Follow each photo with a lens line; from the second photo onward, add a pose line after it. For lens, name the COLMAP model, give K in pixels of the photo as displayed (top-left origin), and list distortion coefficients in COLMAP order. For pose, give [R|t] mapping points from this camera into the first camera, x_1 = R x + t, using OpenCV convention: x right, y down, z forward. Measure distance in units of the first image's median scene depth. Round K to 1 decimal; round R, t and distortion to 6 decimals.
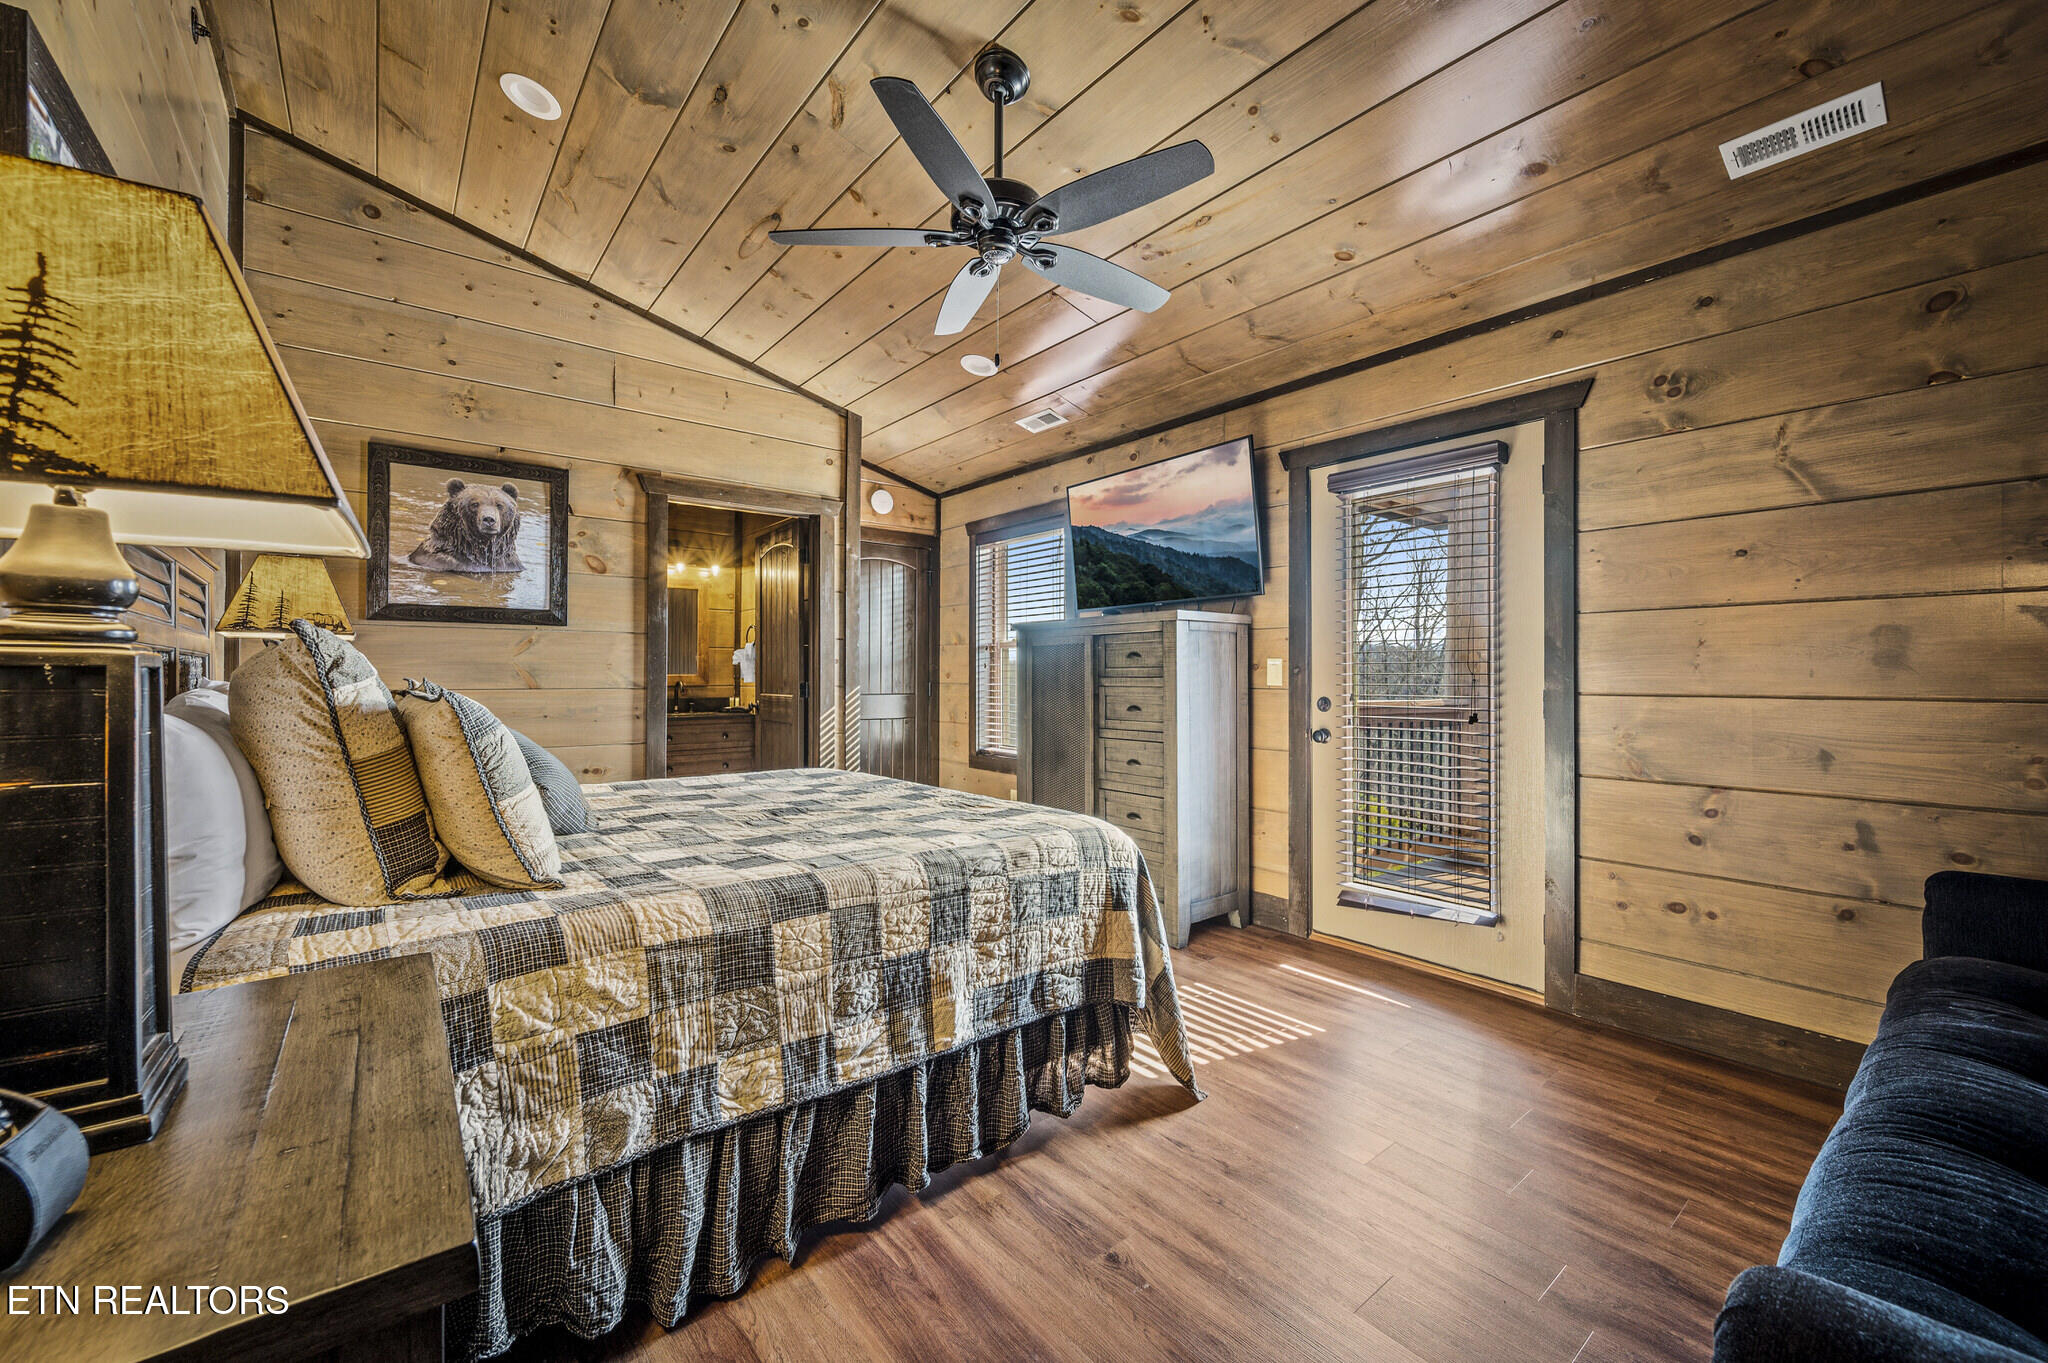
lens RADIAL K [[828.9, 0, 1033.0], [0, 828.9, 672.9], [0, 0, 1]] dist [-0.000424, -0.000597]
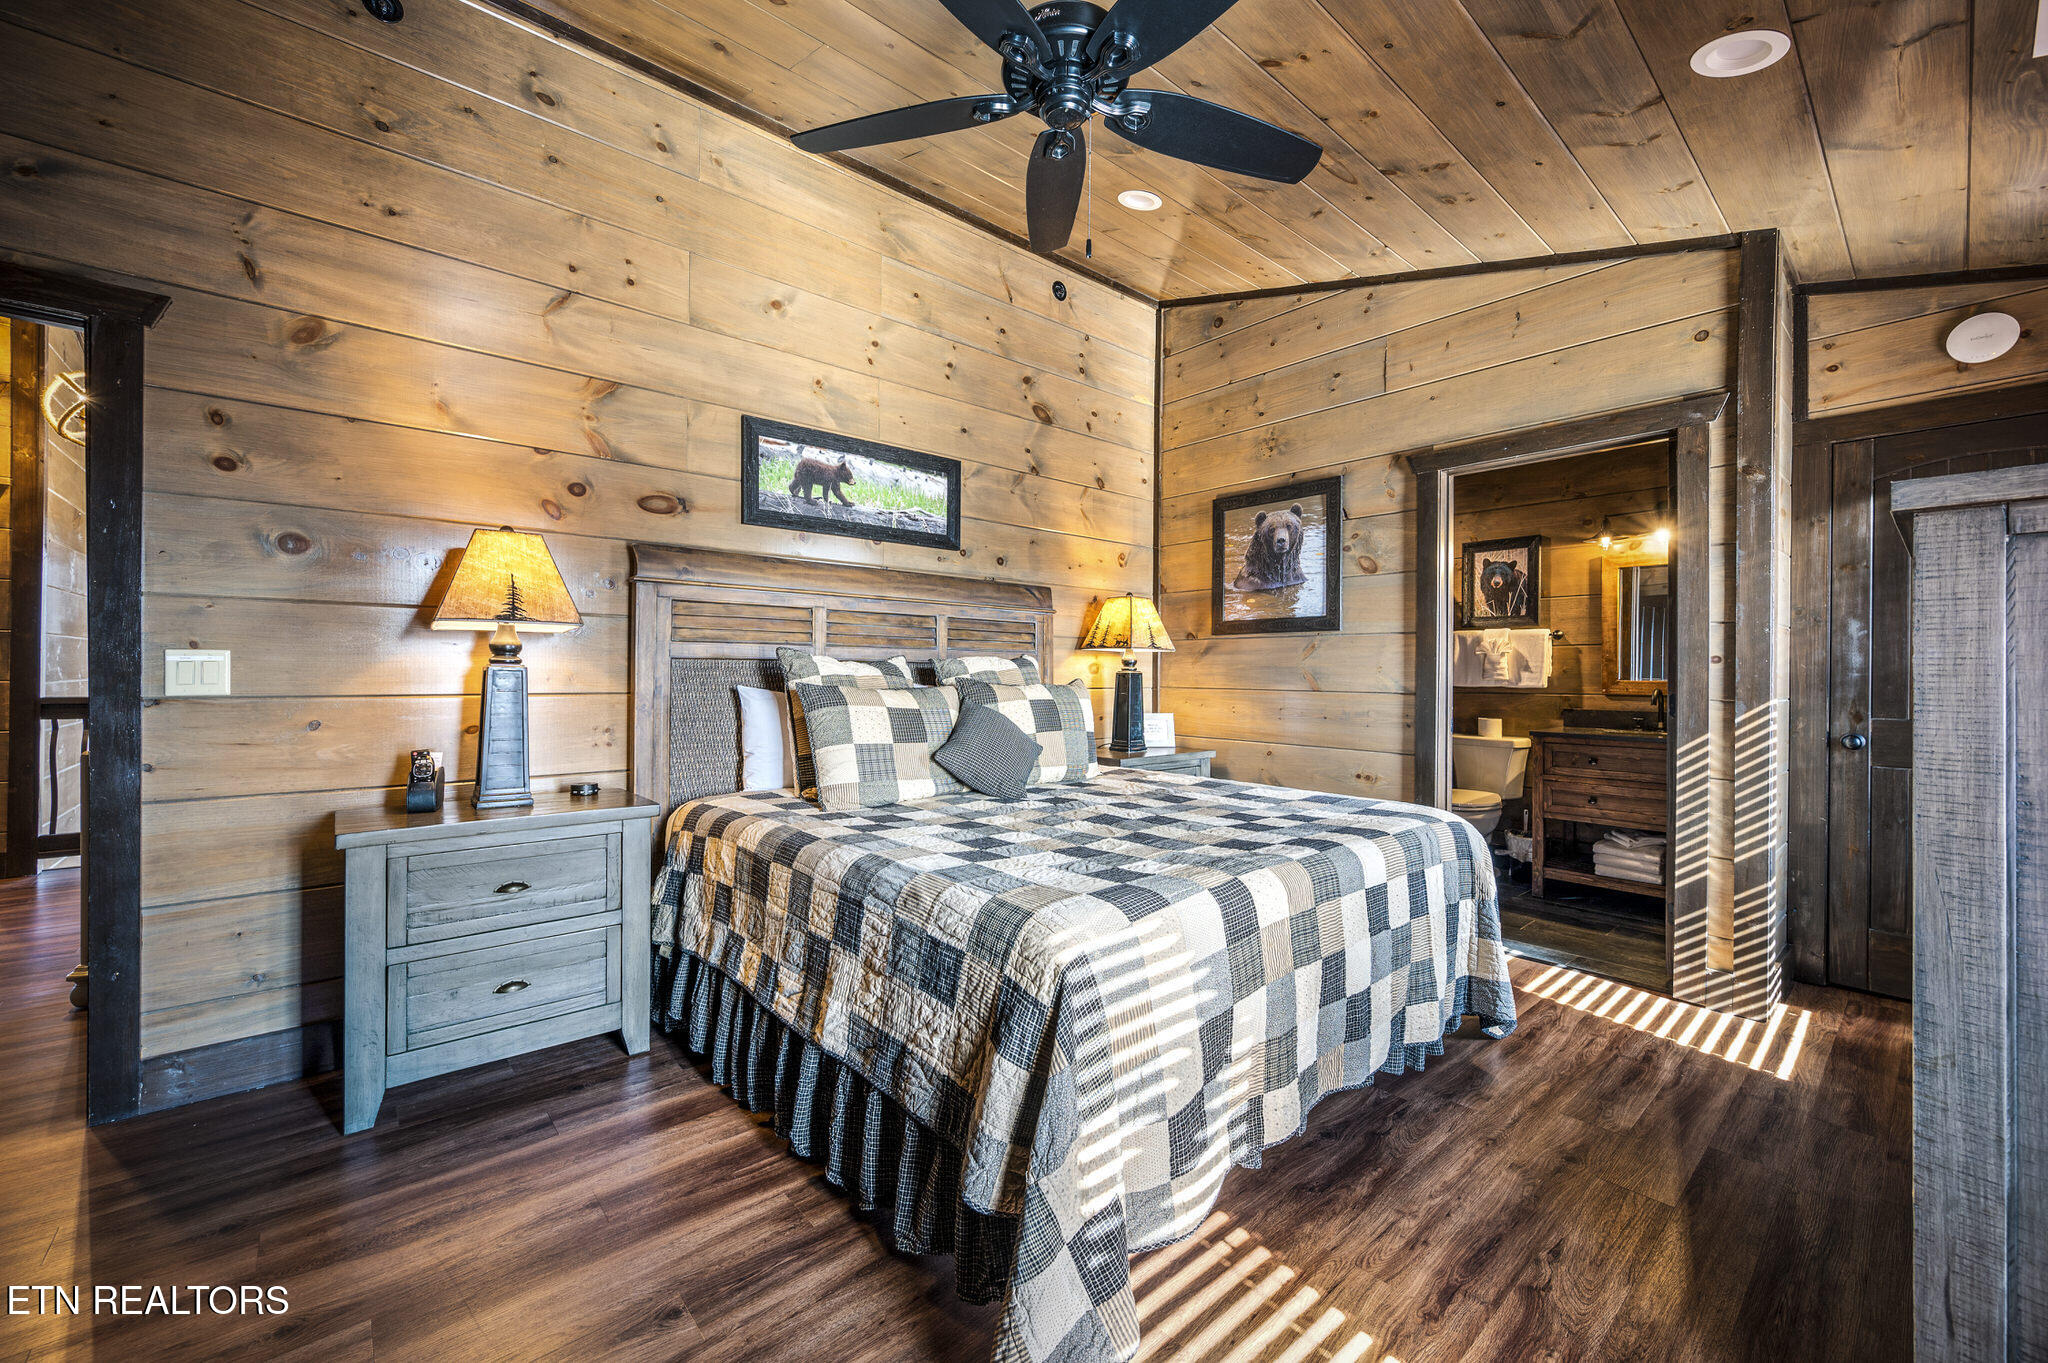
lens RADIAL K [[828.9, 0, 1028.9], [0, 828.9, 677.3], [0, 0, 1]] dist [-0.000424, -0.000597]
pose [[0.012639, 0.003787, -0.999913, 0.463187], [-0.005362, 0.999979, 0.003719, -0.000691], [0.999906, 0.005315, 0.012659, 0.629751]]
